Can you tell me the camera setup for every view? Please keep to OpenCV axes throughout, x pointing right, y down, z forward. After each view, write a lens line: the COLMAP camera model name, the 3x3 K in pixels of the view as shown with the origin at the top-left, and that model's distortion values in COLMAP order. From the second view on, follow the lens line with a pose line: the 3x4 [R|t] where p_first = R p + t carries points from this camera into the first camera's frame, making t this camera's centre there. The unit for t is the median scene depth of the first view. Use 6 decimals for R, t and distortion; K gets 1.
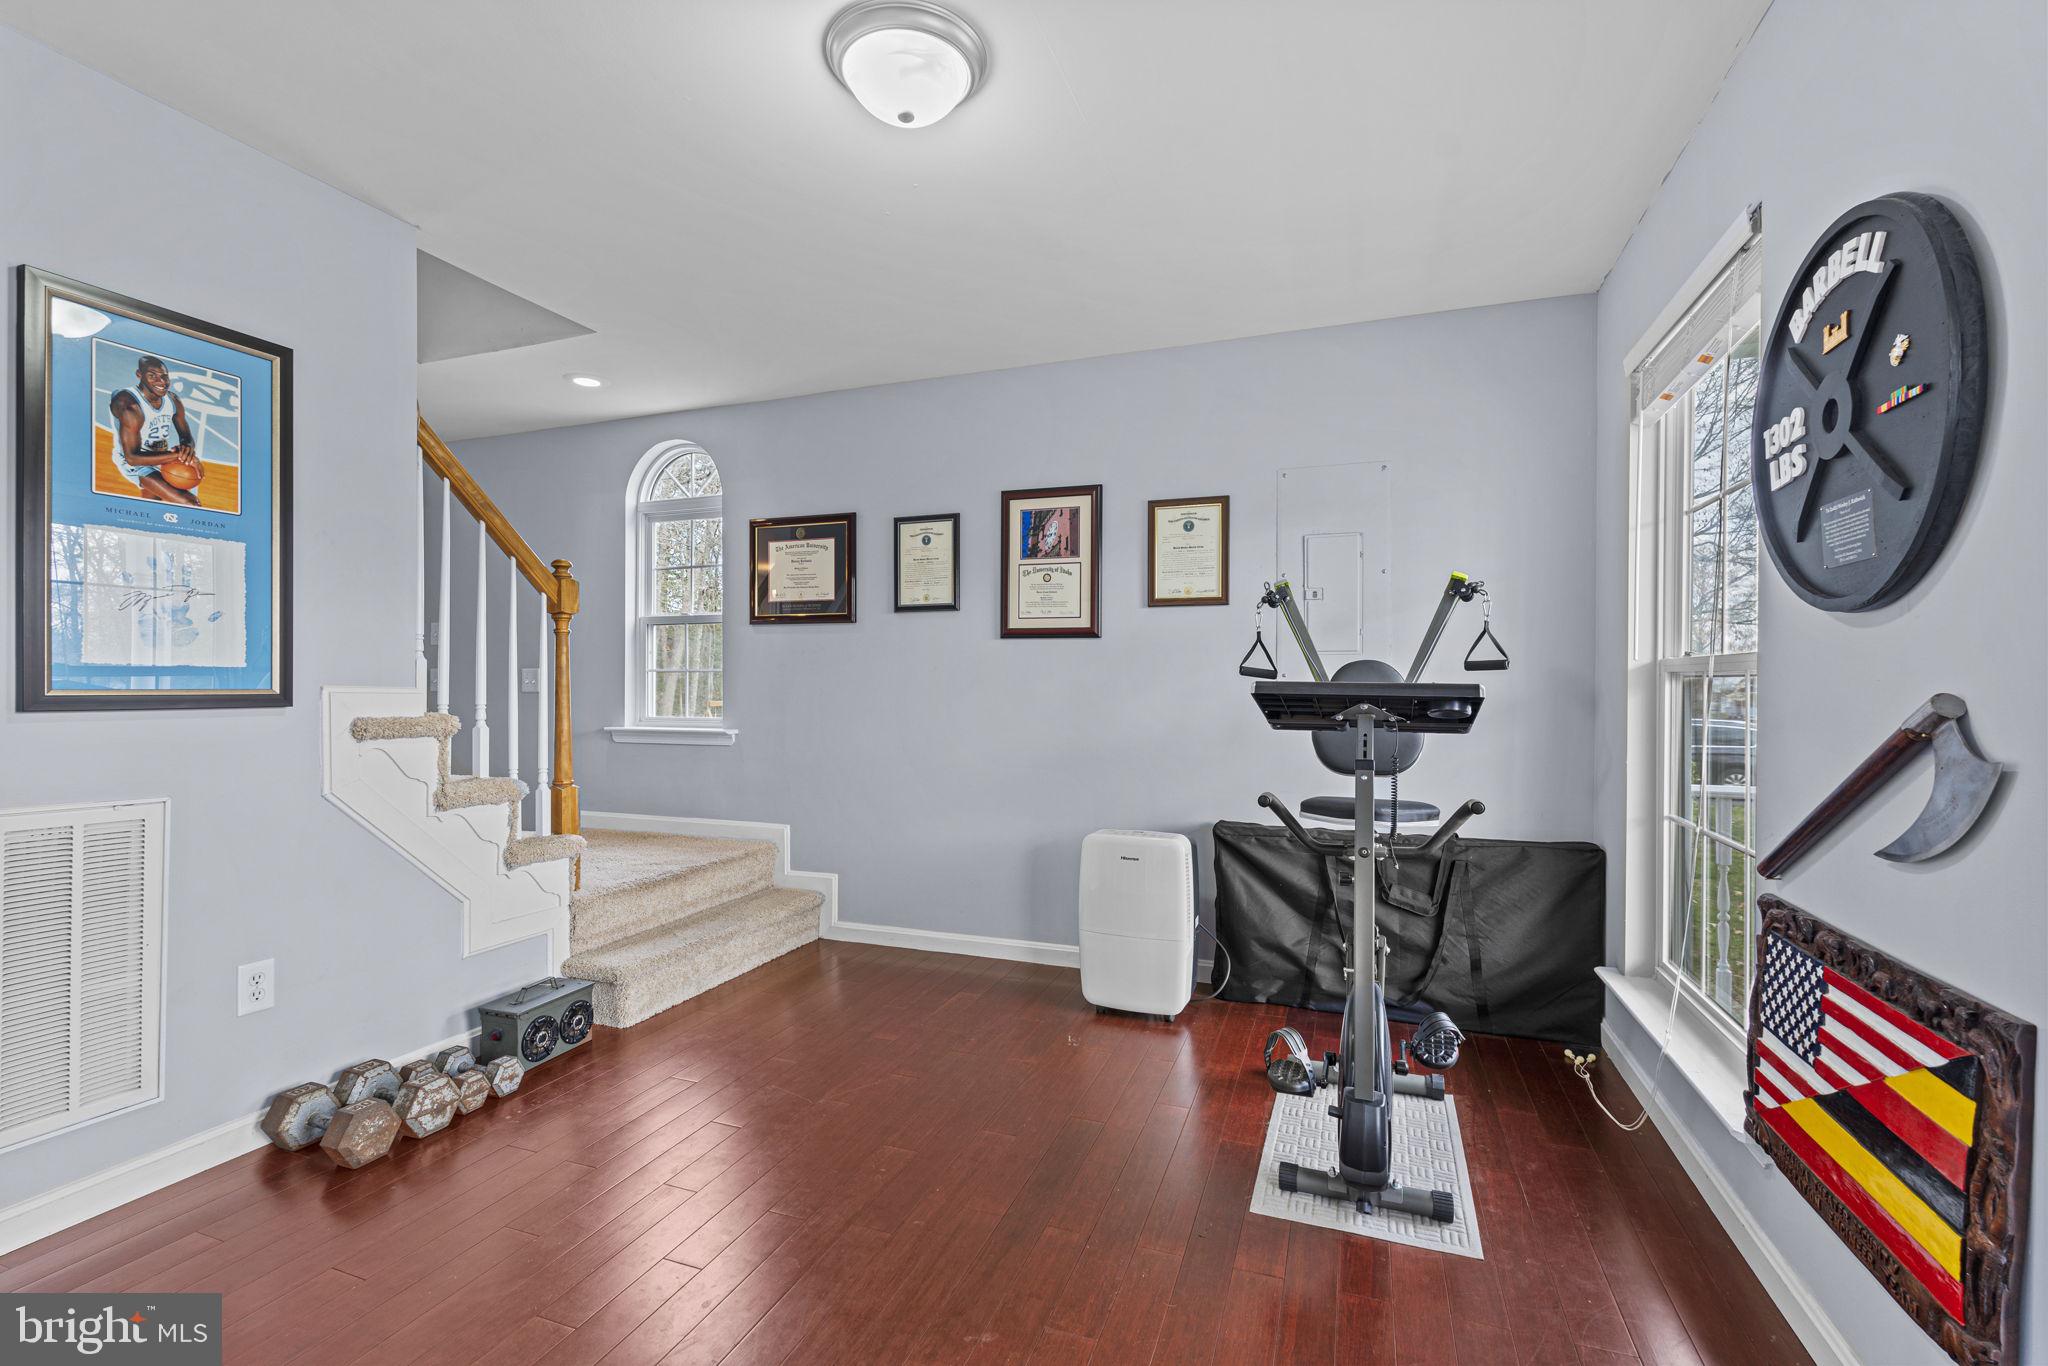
lens RADIAL K [[902.3, 0, 1026.6], [0, 902.3, 686.6], [0, 0, 1]] dist [0.001558, 0.000003]
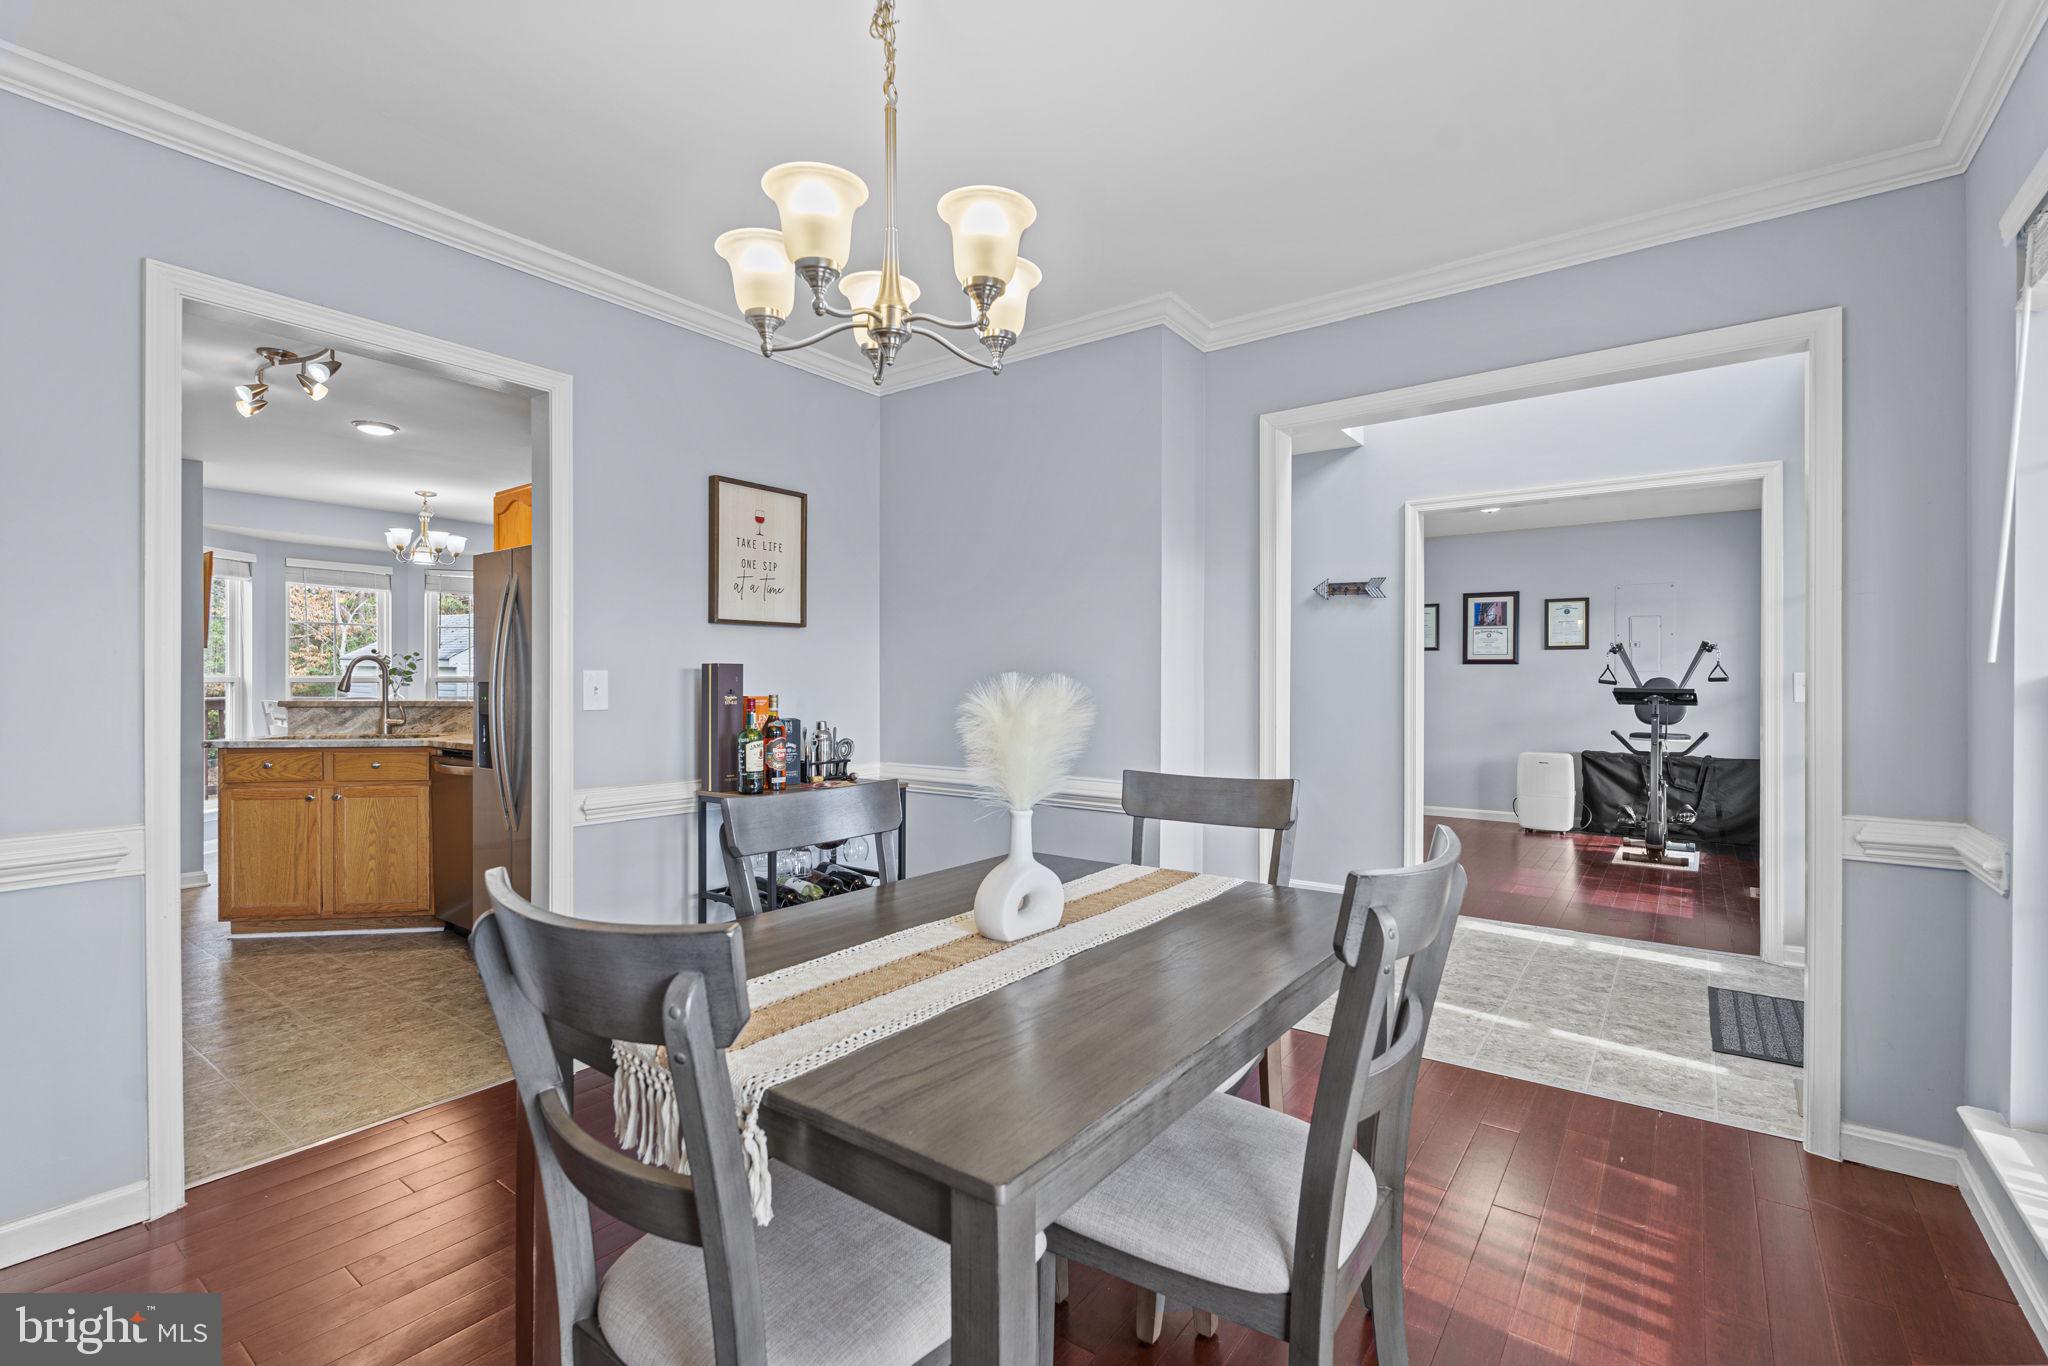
lens RADIAL K [[902.3, 0, 1024.1], [0, 902.3, 683.2], [0, 0, 1]] dist [0.001558, 0.000003]
pose [[0.959226, 0.000283, -0.282638, -0.487067], [0.000746, 0.999993, 0.003532, -0.020267], [0.282638, -0.003599, 0.959220, -1.528371]]
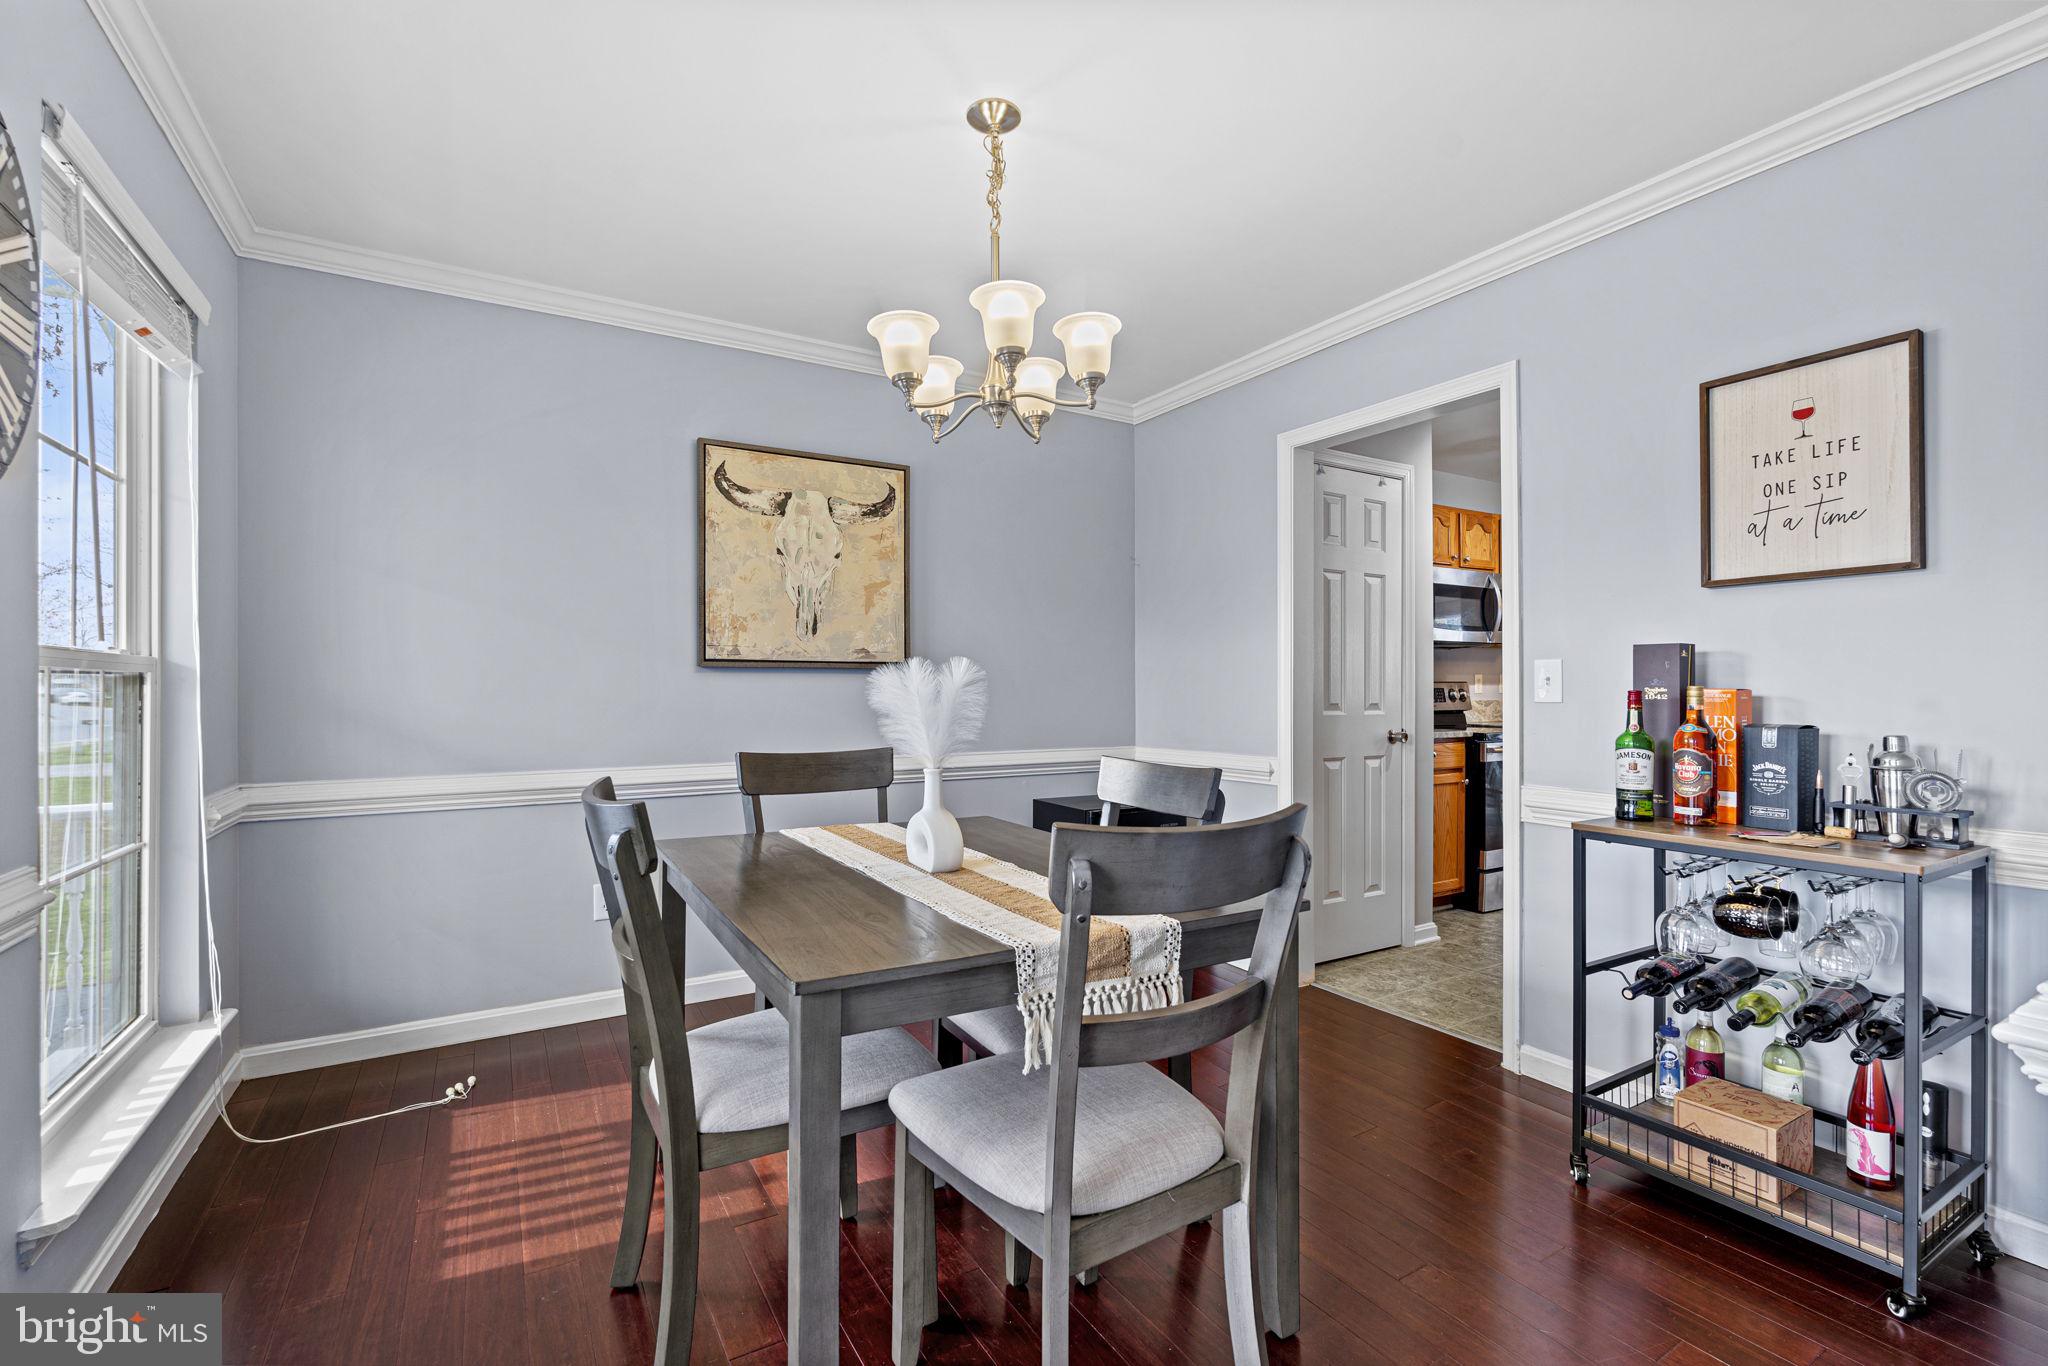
lens RADIAL K [[902.3, 0, 1025.3], [0, 902.3, 691.1], [0, 0, 1]] dist [0.001558, 0.000003]
pose [[-0.624382, 0.000203, -0.781119, 1.365726], [0.002150, 0.999997, -0.001458, 0.102076], [0.781116, -0.002590, -0.624380, 4.062196]]
